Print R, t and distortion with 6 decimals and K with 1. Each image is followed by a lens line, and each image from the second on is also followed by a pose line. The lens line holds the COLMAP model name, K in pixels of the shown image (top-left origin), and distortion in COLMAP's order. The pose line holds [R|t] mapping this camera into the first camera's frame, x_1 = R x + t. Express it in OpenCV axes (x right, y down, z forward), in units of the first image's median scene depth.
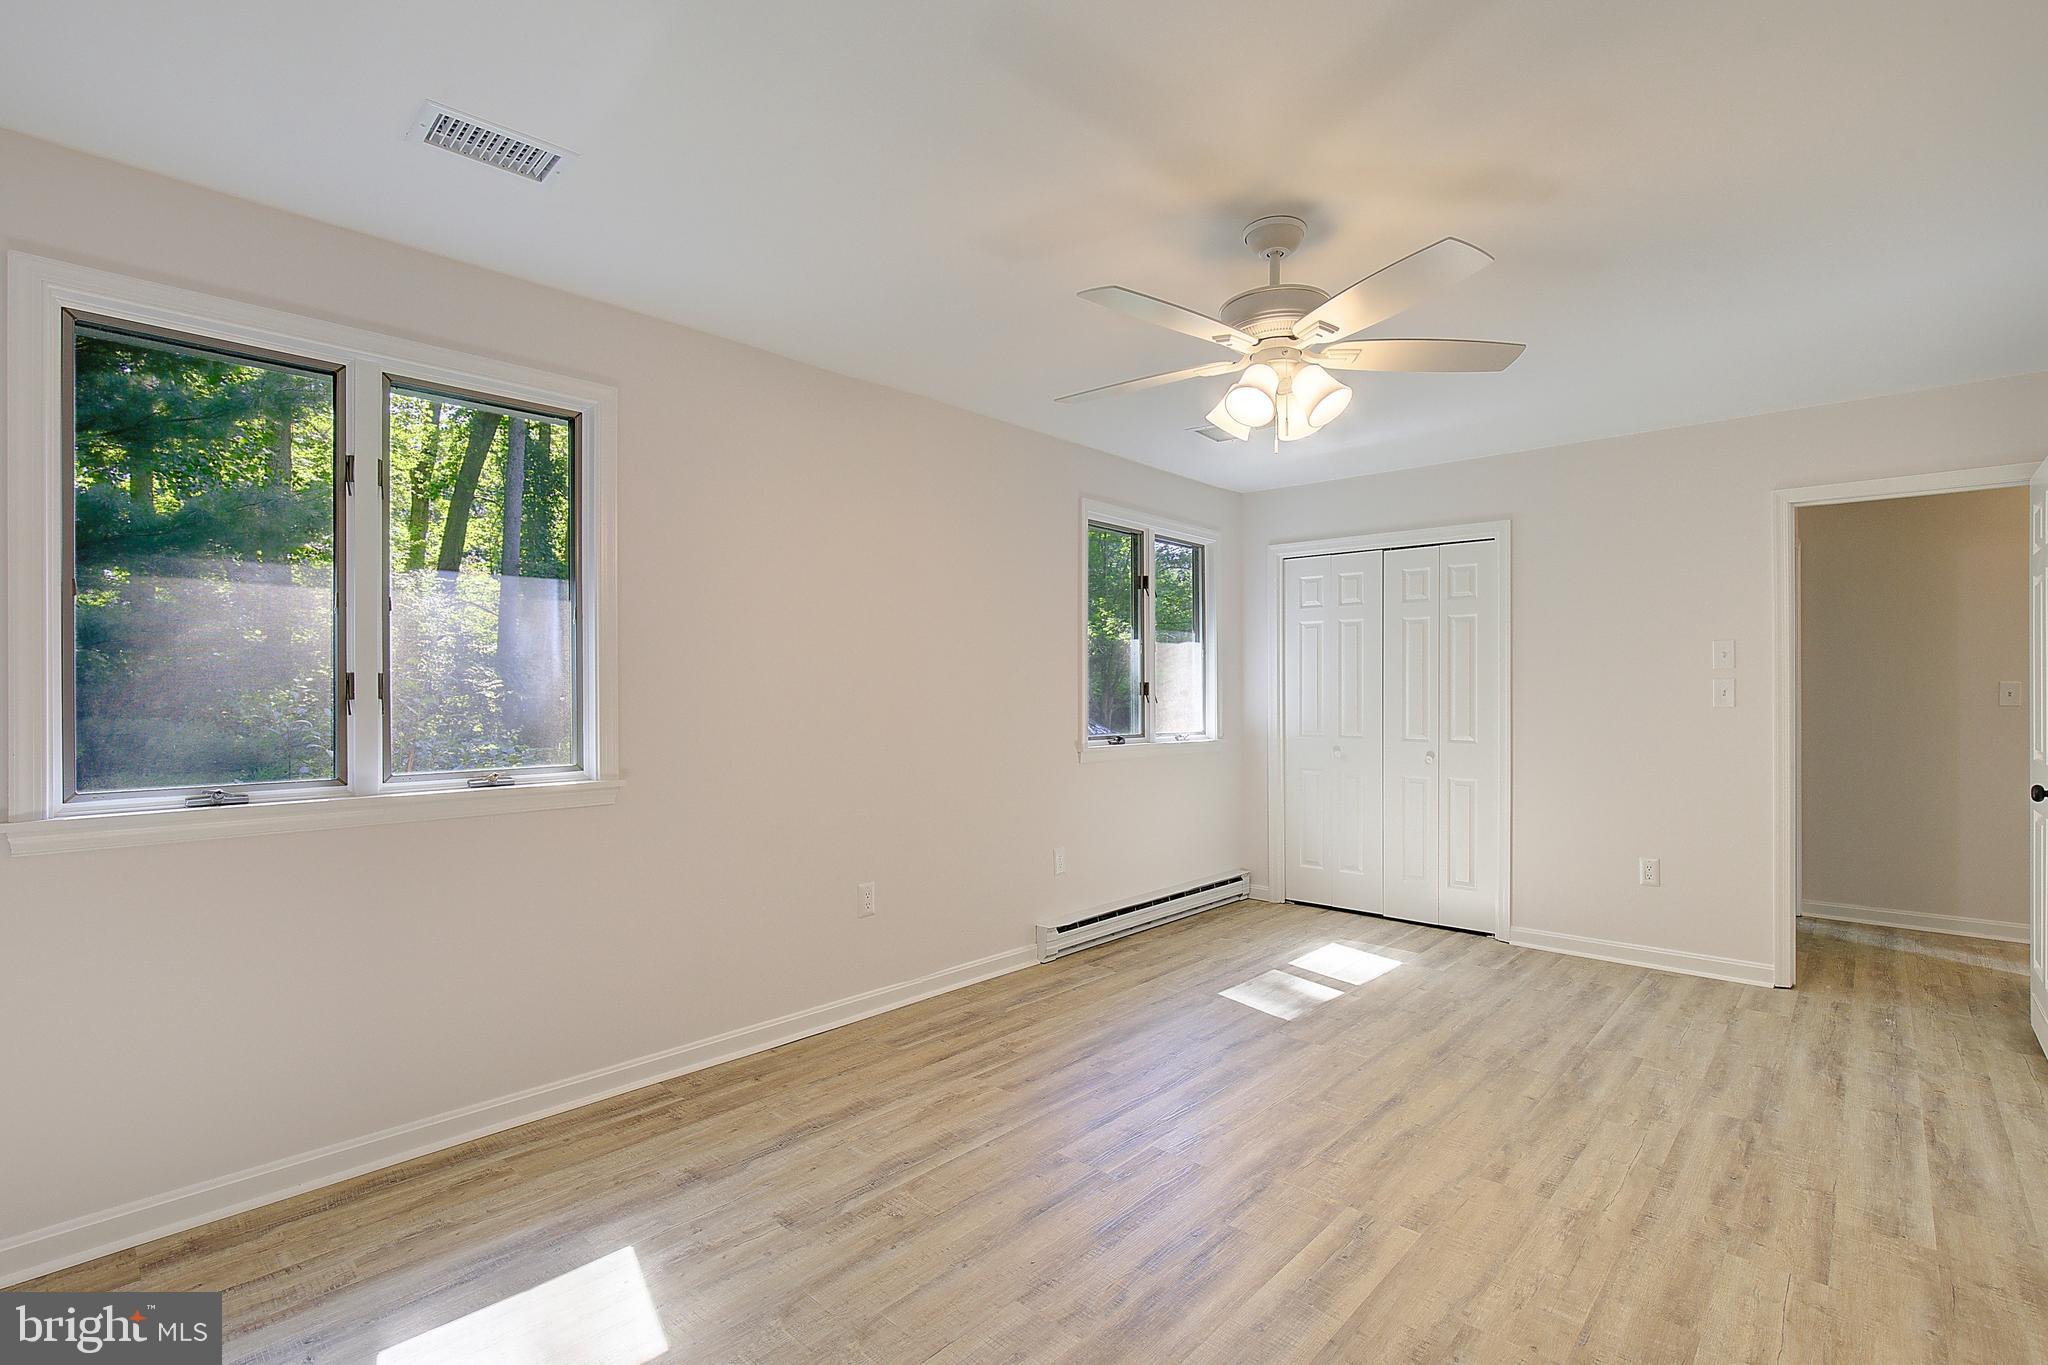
lens RADIAL K [[941.6, 0, 1042.5], [0, 941.6, 696.0], [0, 0, 1]] dist [-0.029943, 0.009551]
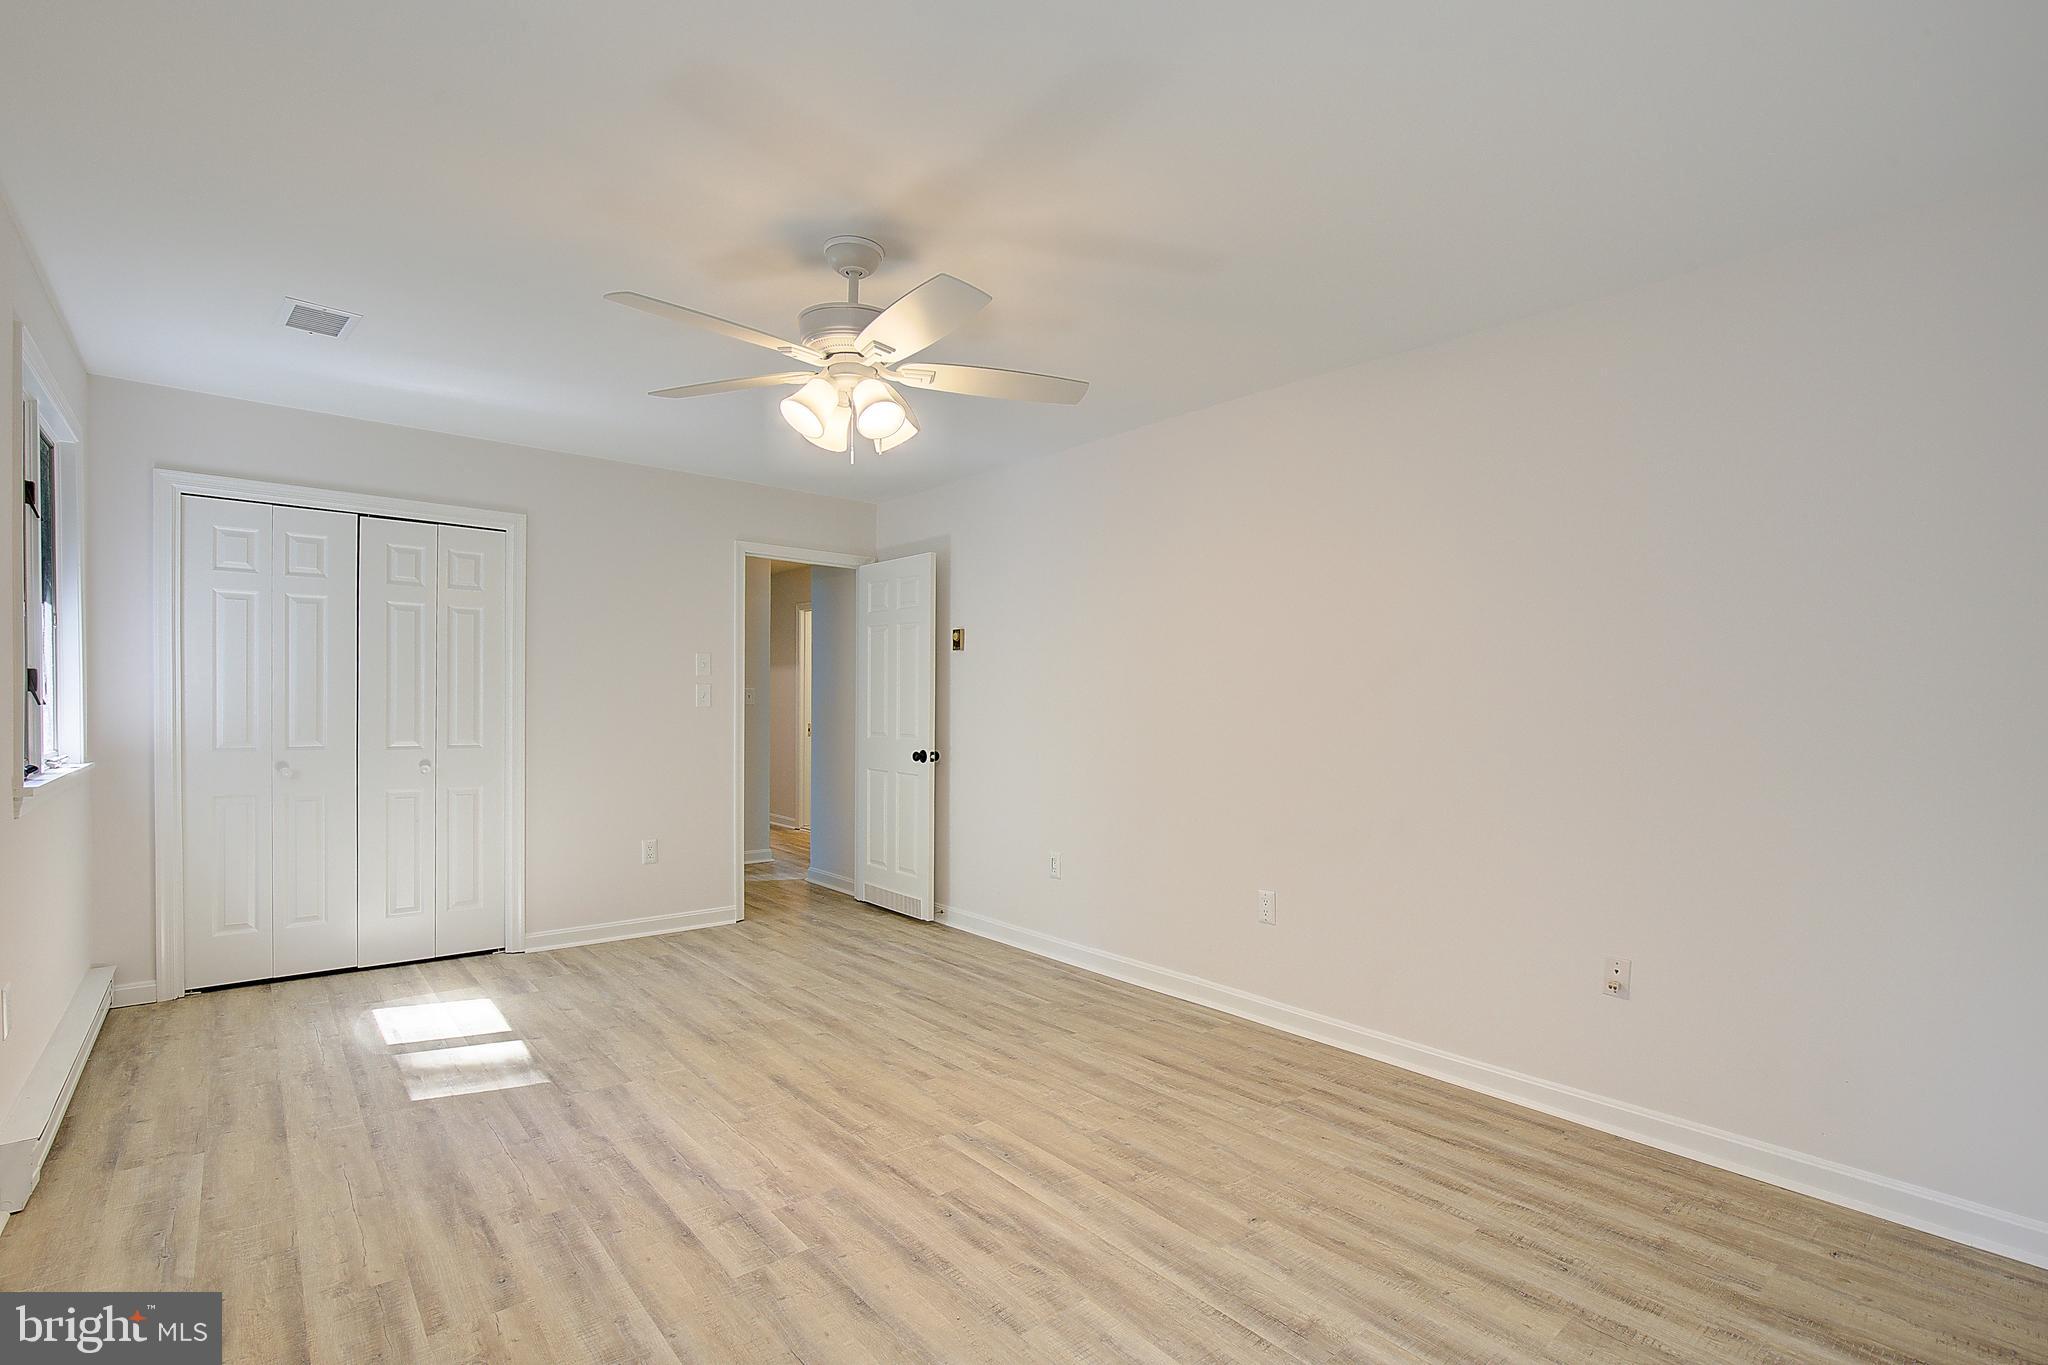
lens RADIAL K [[941.6, 0, 1042.5], [0, 941.6, 696.0], [0, 0, 1]] dist [-0.029943, 0.009551]
pose [[0.123270, 0.004849, 0.992361, -0.526460], [-0.007893, 0.999961, -0.003906, -0.001681], [-0.992342, -0.007351, 0.123304, 0.466311]]
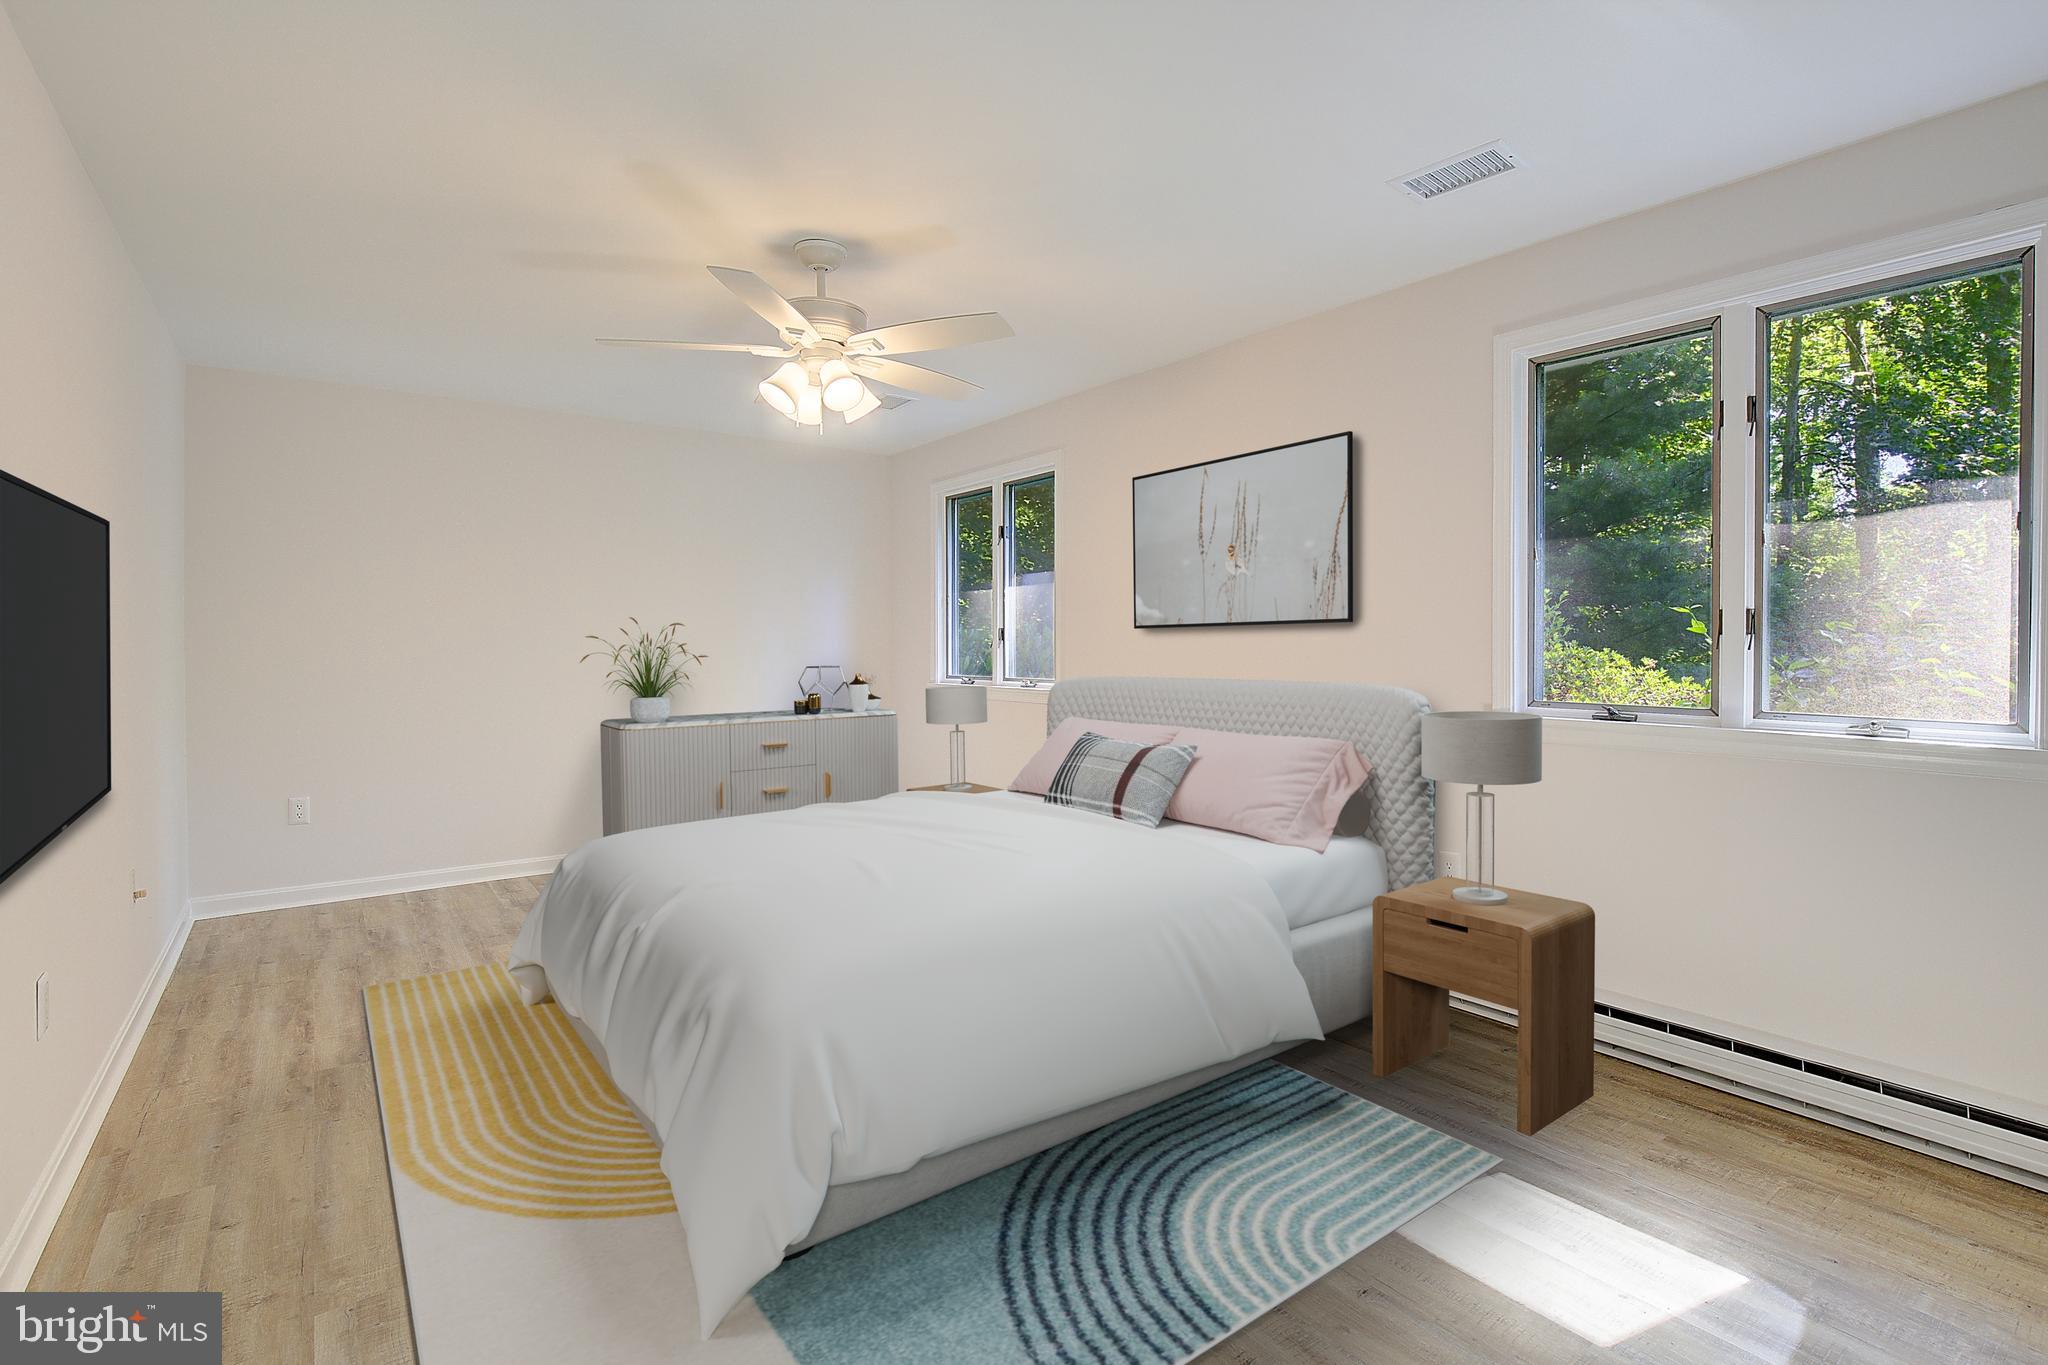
lens RADIAL K [[970.3, 0, 1062.2], [0, 970.3, 644.5], [0, 0, 1]] dist [-0.020668, 0.000633]
pose [[-0.180152, 0.004391, -0.983629, 0.988219], [0.002571, 0.999989, 0.003993, 0.003881], [0.983635, -0.001809, -0.180161, 1.064804]]
